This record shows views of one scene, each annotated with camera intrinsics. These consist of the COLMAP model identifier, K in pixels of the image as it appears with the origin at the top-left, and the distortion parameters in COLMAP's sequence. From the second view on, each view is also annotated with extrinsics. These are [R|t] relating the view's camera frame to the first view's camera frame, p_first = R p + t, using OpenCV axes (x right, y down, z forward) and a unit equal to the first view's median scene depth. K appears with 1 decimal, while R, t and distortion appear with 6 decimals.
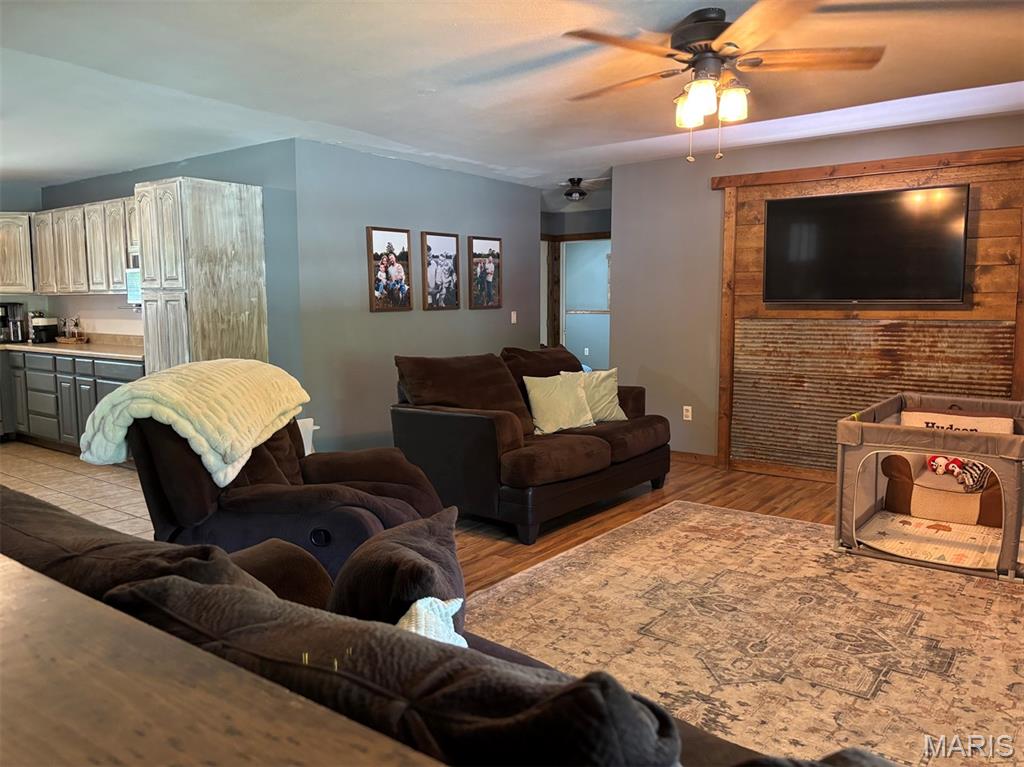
lens RADIAL K [[774.3, 0, 514.2], [0, 774.3, 385.3], [0, 0, 1]] dist [0.030719, -0.048976]
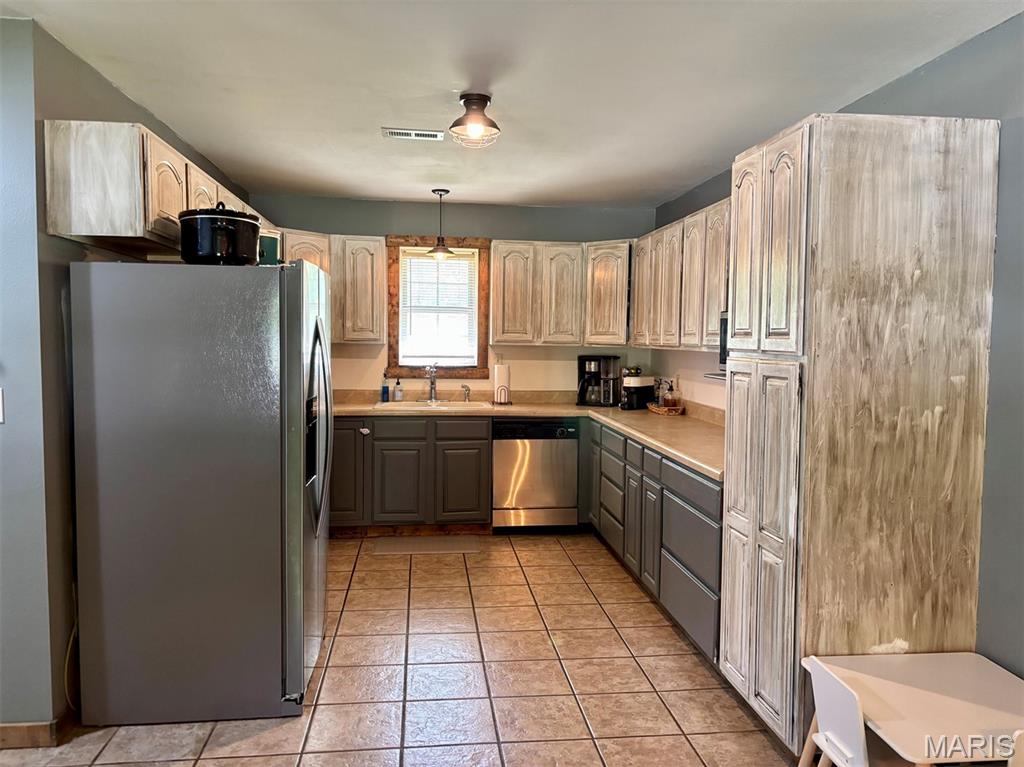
lens RADIAL K [[774.3, 0, 507.1], [0, 774.3, 388.9], [0, 0, 1]] dist [0.030719, -0.048976]
pose [[0.688128, 0.059044, -0.723183, -0.194630], [-0.089456, 0.995983, -0.003804, -0.081388], [0.720054, 0.067311, 0.690646, 0.521062]]
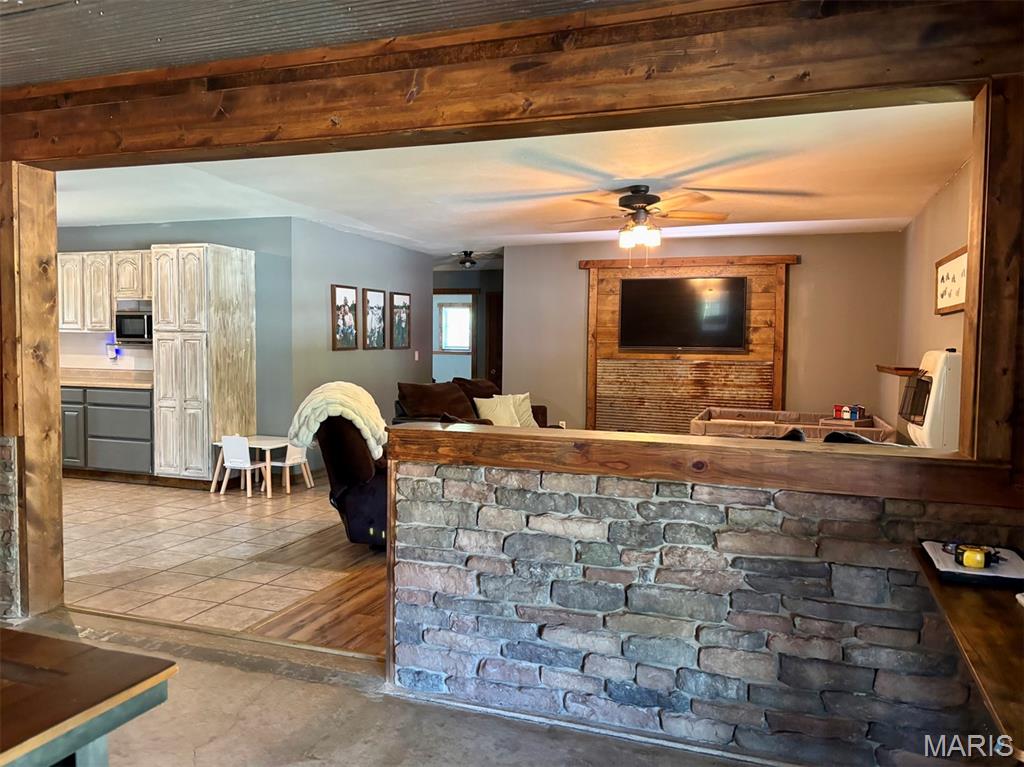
lens RADIAL K [[774.3, 0, 503.6], [0, 774.3, 388.4], [0, 0, 1]] dist [0.030719, -0.048976]
pose [[0.955320, -0.001518, 0.295569, -0.316014], [0.015630, 0.998847, -0.045390, 0.032317], [-0.295159, 0.047982, 0.954243, -0.321549]]
